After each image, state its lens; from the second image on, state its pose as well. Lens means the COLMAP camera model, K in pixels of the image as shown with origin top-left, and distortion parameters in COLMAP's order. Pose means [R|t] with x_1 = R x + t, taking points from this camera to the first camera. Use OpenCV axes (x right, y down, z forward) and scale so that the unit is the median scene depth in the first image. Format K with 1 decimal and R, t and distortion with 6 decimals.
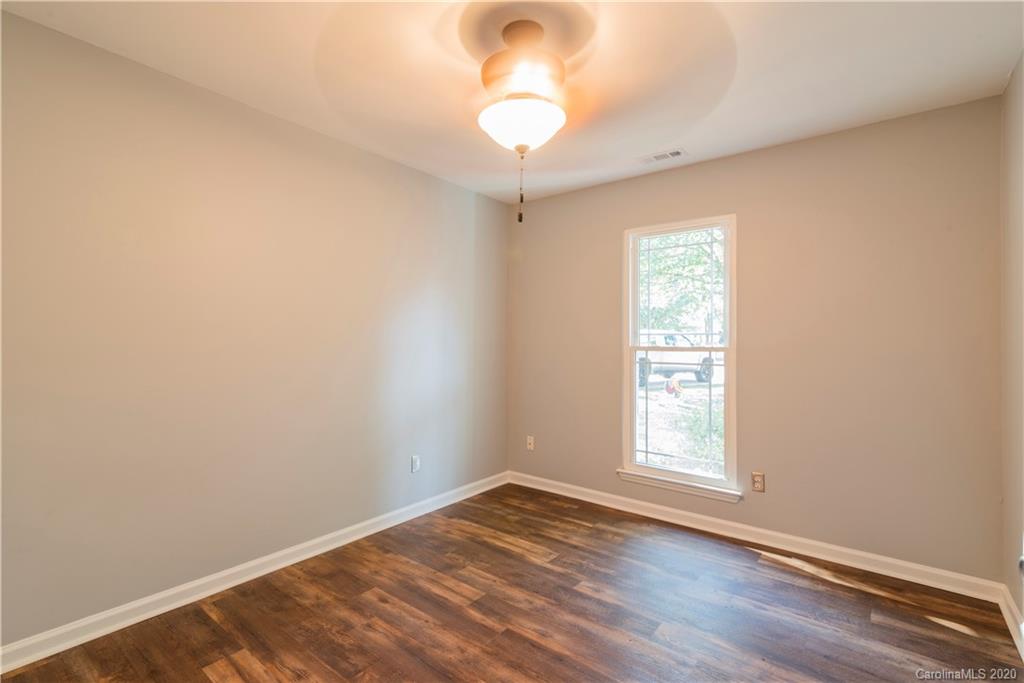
lens RADIAL K [[467.6, 0, 512.7], [0, 467.6, 347.3], [0, 0, 1]] dist [0.001022, 0.000186]
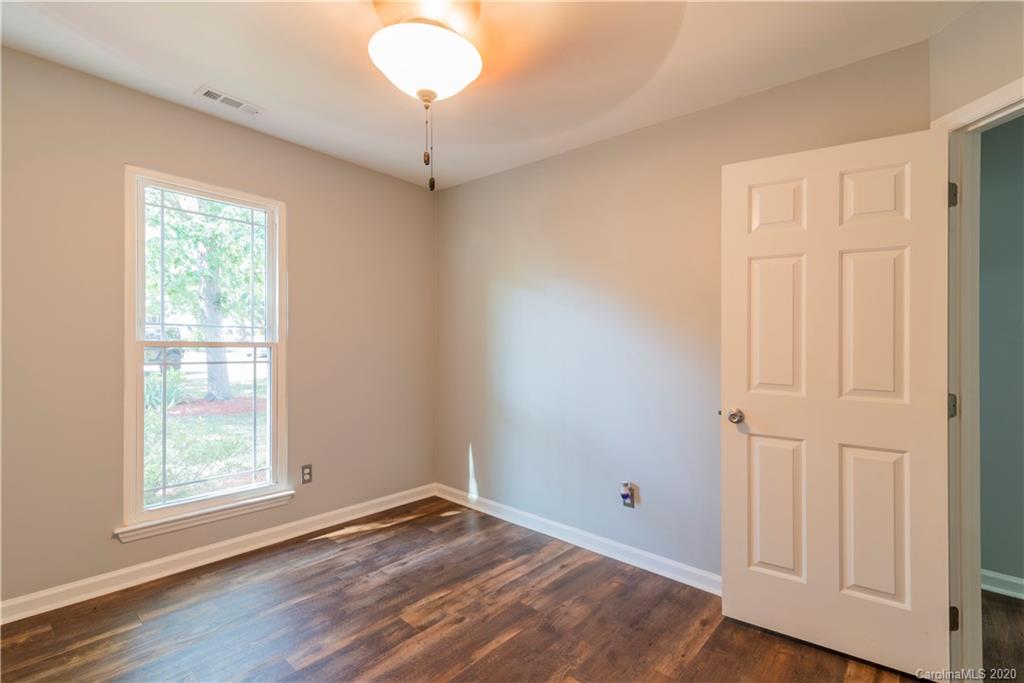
lens RADIAL K [[467.6, 0, 510.2], [0, 467.6, 343.2], [0, 0, 1]] dist [0.011937, -0.000416]
pose [[0.059219, -0.004855, 0.998233, -0.481851], [-0.000467, 0.999988, 0.004892, -0.003025], [-0.998245, -0.000755, 0.059216, 0.504670]]
